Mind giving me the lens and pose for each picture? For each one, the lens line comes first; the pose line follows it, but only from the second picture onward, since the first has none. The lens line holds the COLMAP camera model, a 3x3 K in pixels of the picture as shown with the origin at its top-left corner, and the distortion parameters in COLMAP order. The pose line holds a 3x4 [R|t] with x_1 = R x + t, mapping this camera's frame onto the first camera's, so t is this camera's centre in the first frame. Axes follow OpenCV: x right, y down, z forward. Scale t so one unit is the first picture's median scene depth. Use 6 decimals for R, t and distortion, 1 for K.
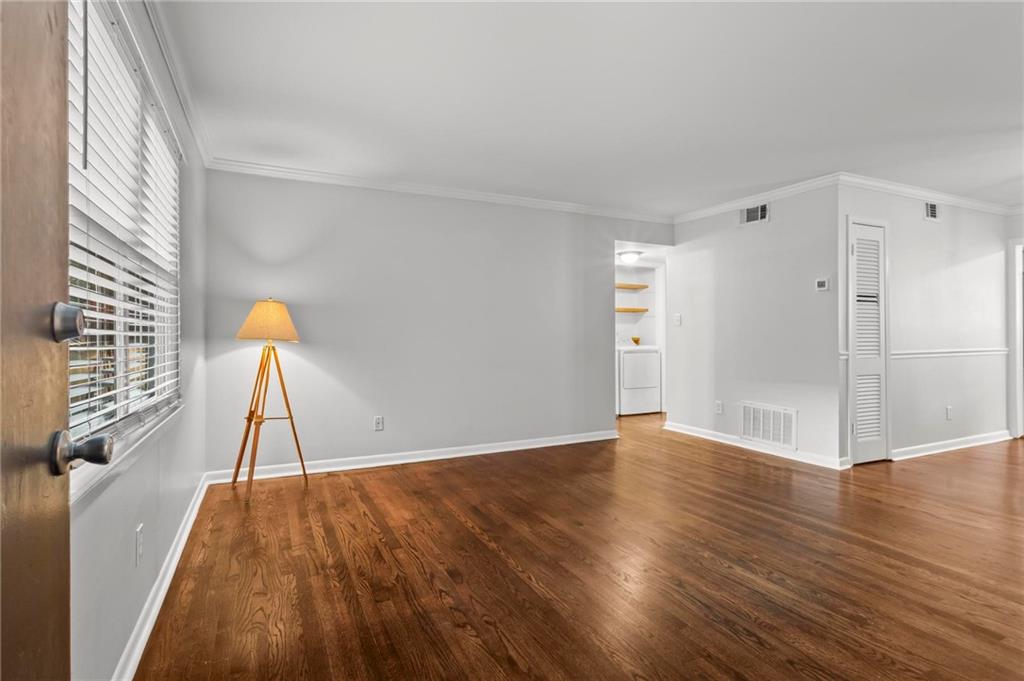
lens RADIAL K [[493.6, 0, 501.1], [0, 493.6, 323.1], [0, 0, 1]] dist [-0.000144, 0.000433]
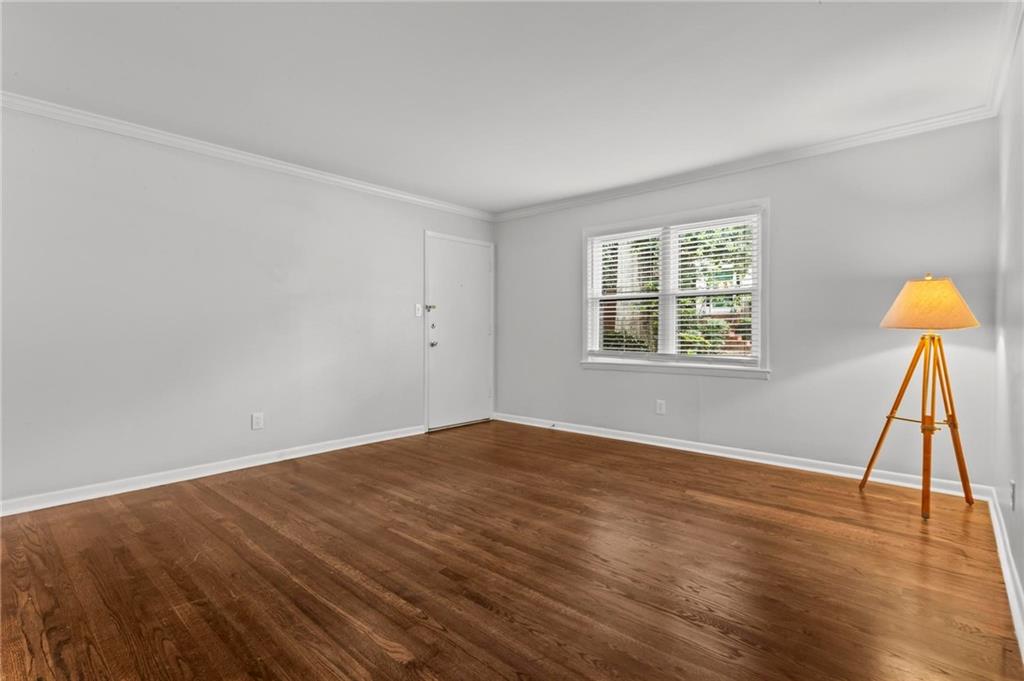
lens RADIAL K [[492.0, 0, 495.6], [0, 492.0, 342.1], [0, 0, 1]] dist [-0.004356, -0.000011]
pose [[-0.929416, 0.013810, -0.368776, 0.675380], [0.017575, 0.999822, -0.006854, 0.076011], [0.368615, -0.012851, -0.929493, 2.087041]]
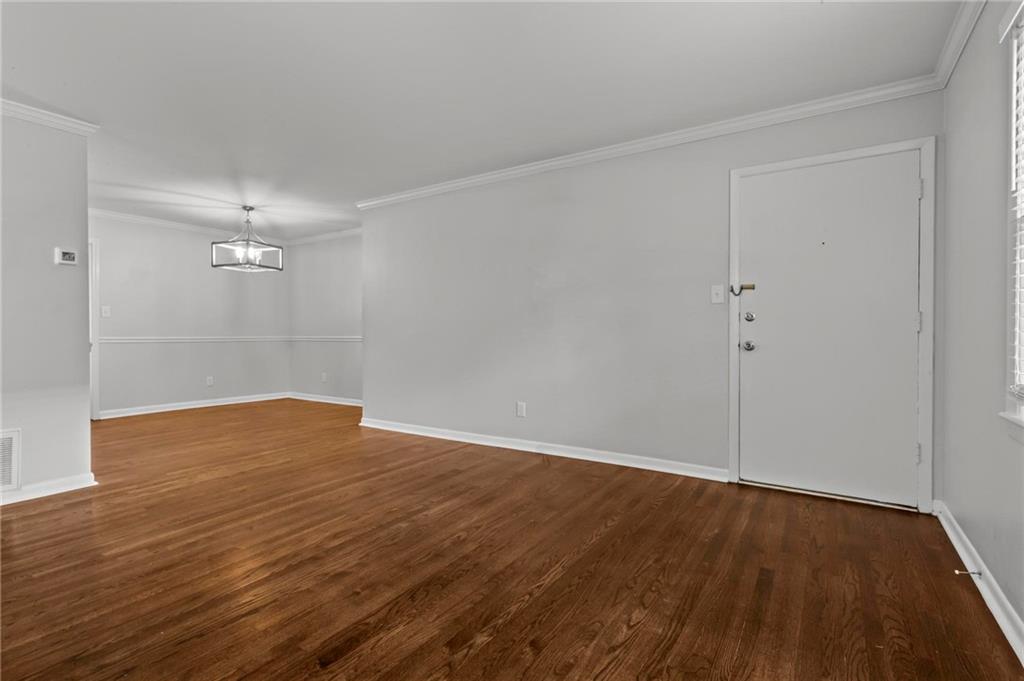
lens RADIAL K [[489.4, 0, 498.9], [0, 489.4, 325.9], [0, 0, 1]] dist [0.000484, -0.000742]
pose [[-0.509089, 0.013631, 0.860606, -0.581221], [-0.020336, 0.999405, -0.027859, 0.062652], [-0.860474, -0.031684, -0.508509, 1.319862]]
